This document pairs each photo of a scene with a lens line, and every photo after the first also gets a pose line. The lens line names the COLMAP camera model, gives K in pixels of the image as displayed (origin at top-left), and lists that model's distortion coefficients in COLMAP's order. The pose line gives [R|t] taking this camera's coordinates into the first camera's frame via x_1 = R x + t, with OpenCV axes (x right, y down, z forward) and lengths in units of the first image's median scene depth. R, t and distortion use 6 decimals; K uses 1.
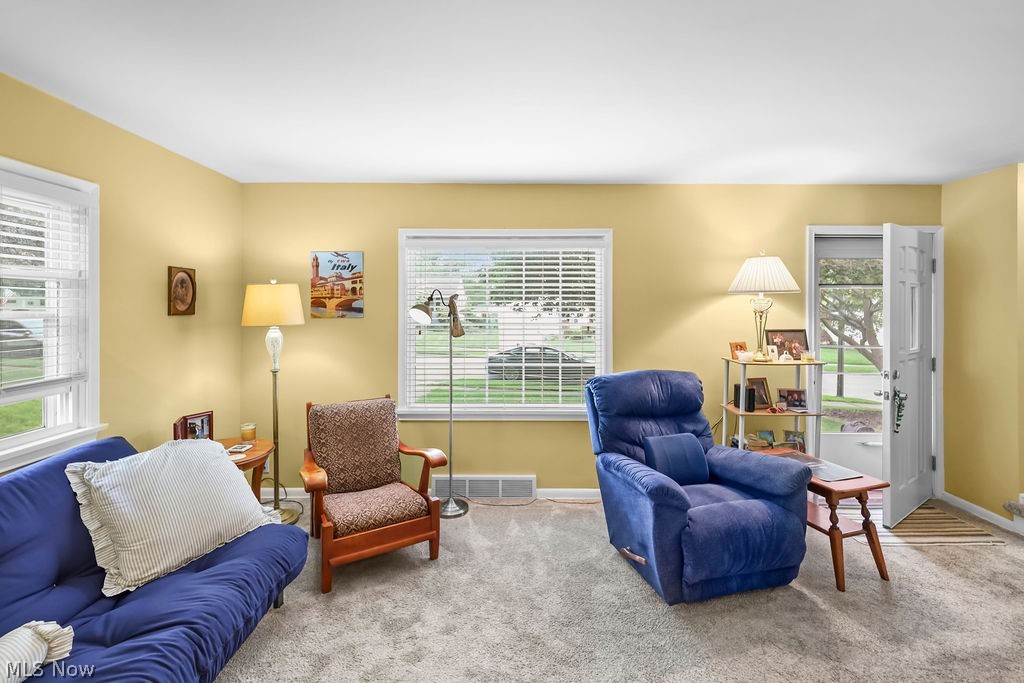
lens RADIAL K [[453.9, 0, 515.7], [0, 453.9, 301.4], [0, 0, 1]] dist [0.000457, 0.000319]
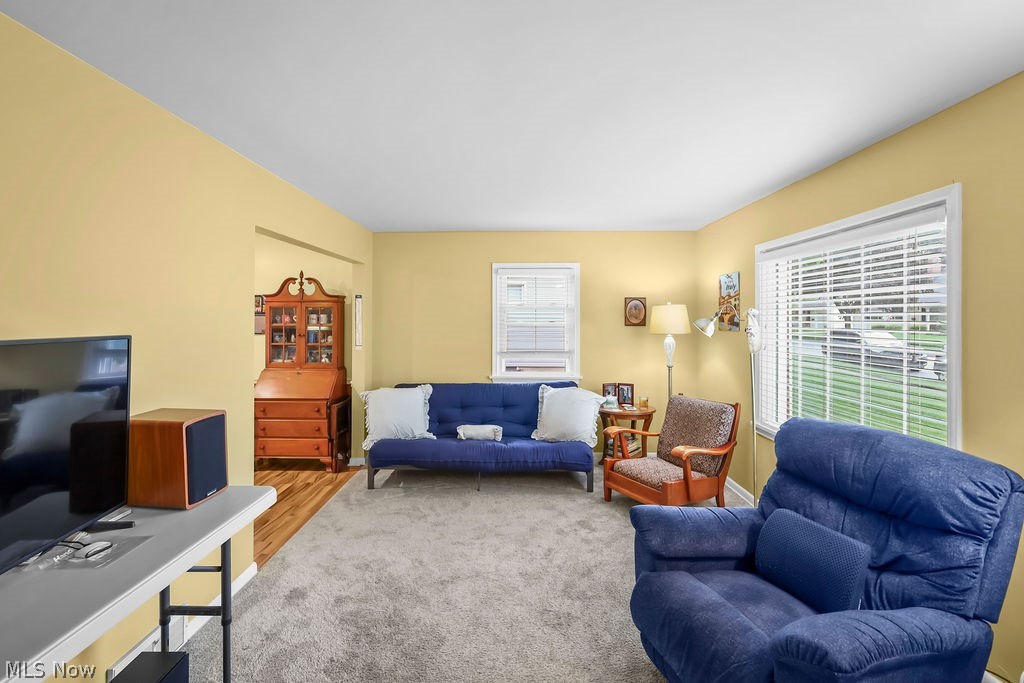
lens RADIAL K [[453.9, 0, 505.5], [0, 453.9, 316.7], [0, 0, 1]] dist [0.000457, 0.000319]
pose [[-0.037932, -0.005132, -0.999267, 0.892717], [0.009628, 0.999939, -0.005501, 0.000934], [0.999234, -0.009830, -0.037881, 0.535941]]
